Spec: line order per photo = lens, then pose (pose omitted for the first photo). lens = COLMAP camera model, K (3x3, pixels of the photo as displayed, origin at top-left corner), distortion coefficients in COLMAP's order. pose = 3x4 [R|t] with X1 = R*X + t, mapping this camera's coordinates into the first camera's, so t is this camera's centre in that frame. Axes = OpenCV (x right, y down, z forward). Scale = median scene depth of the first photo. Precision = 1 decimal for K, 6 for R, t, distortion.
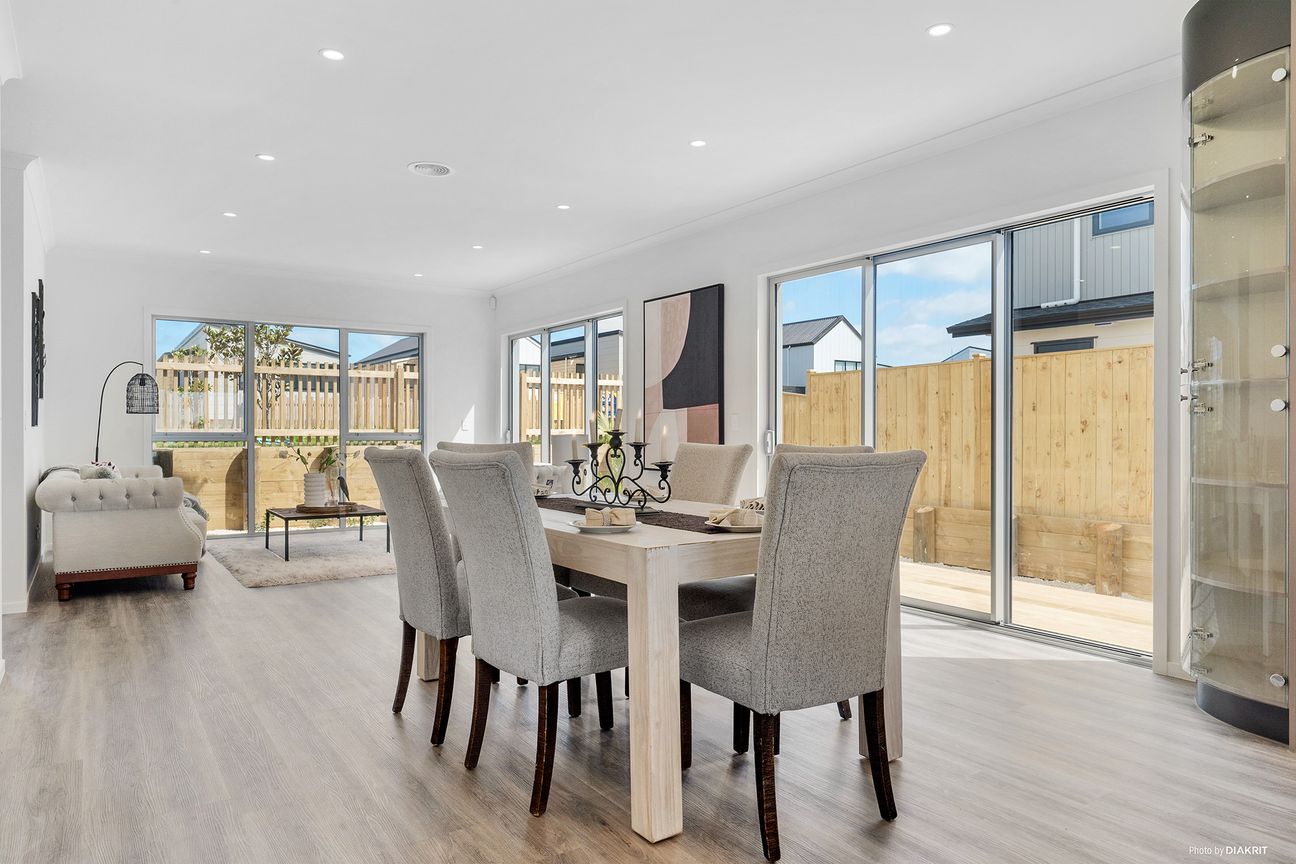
lens RADIAL K [[828.9, 0, 644.7], [0, 828.9, 431.0], [0, 0, 1]] dist [0.003799, 0.003036]
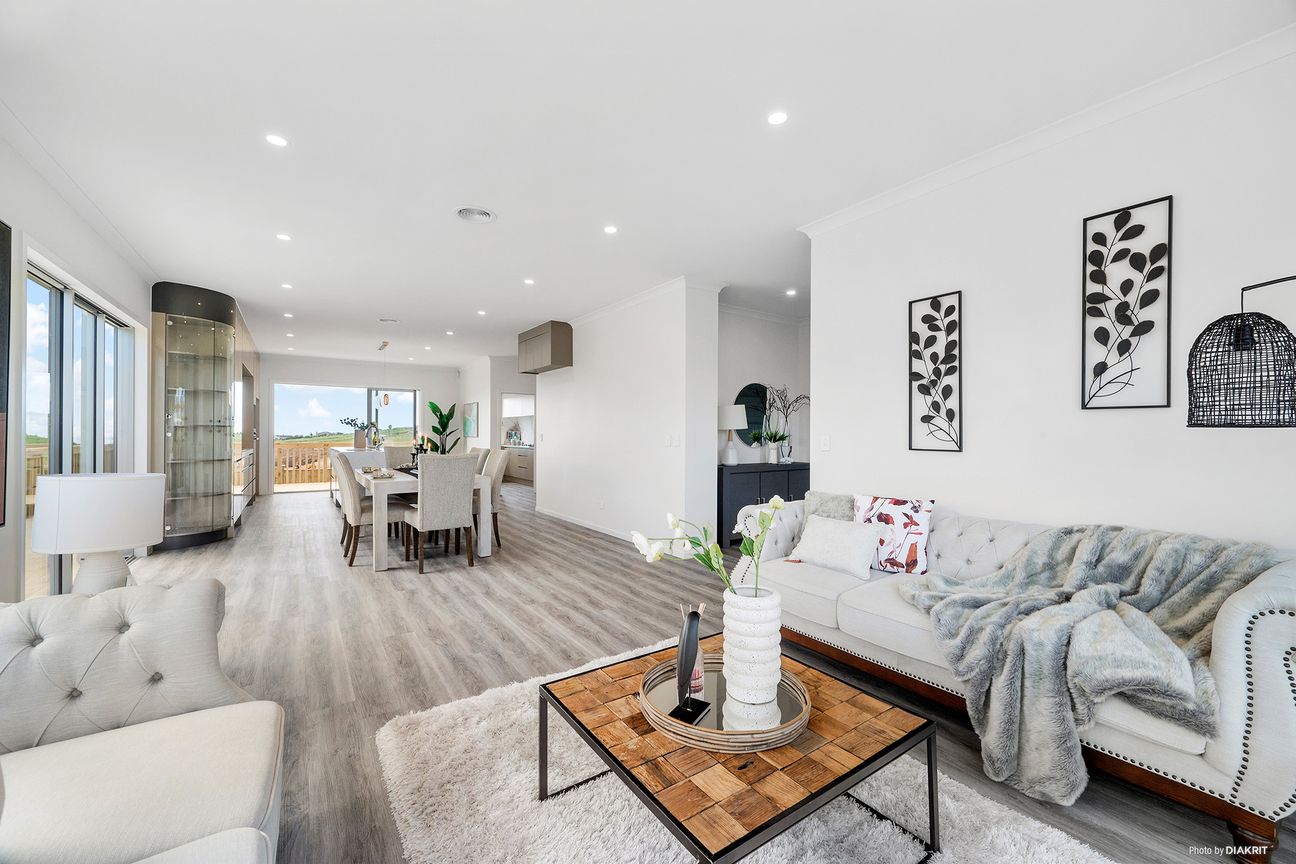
lens RADIAL K [[507.4, 0, 649.7], [0, 507.4, 433.7], [0, 0, 1]] dist [0.001006, 0.000185]
pose [[-0.999965, -0.003614, -0.007513, -0.381145], [-0.003604, 0.999993, -0.001414, -0.017428], [0.007518, -0.001387, -0.999971, 1.327260]]
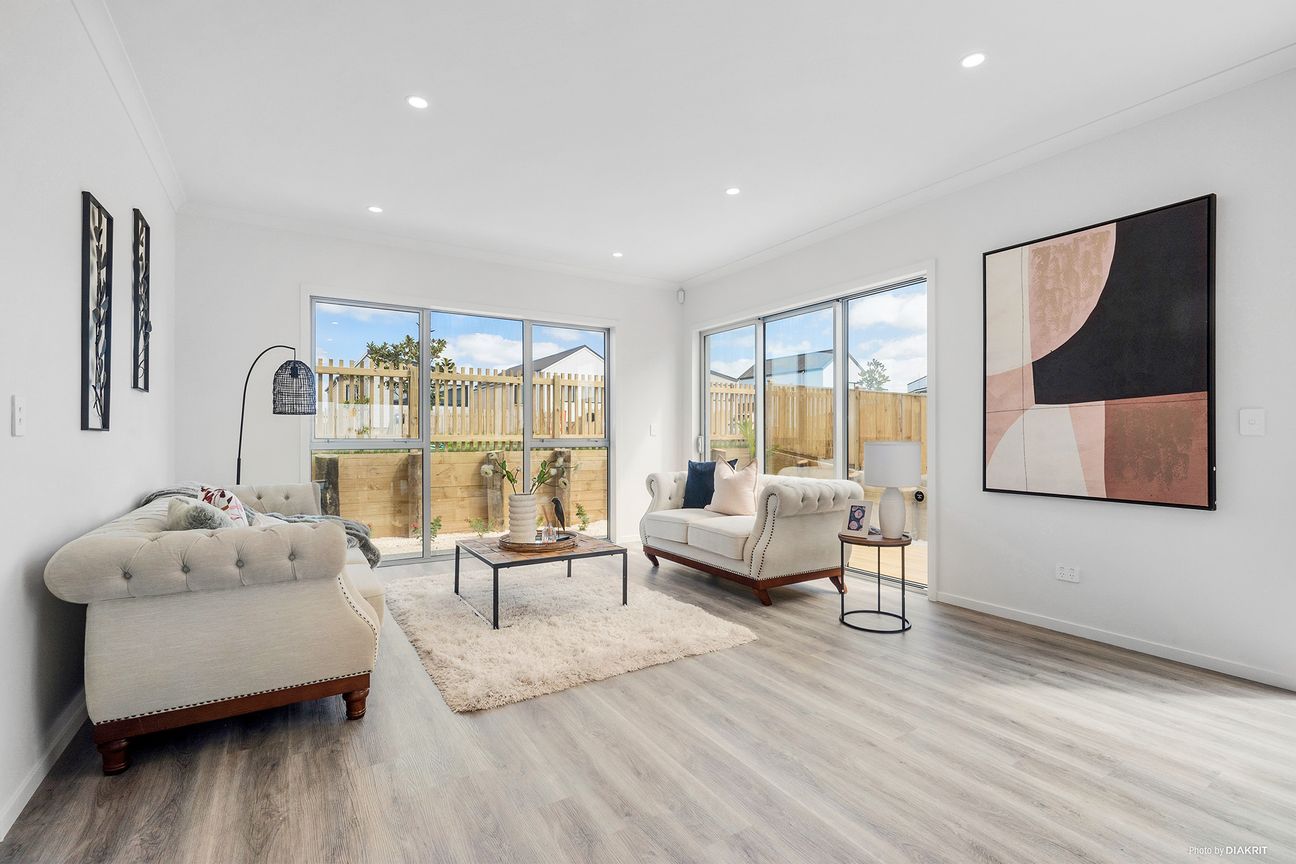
lens RADIAL K [[585.5, 0, 652.7], [0, 585.5, 432.6], [0, 0, 1]] dist [-0.005124, -0.000579]
pose [[0.999520, -0.002710, -0.030846, -0.286827], [0.002530, 0.999979, -0.005883, -0.000518], [0.030861, 0.005803, 0.999507, 0.522147]]
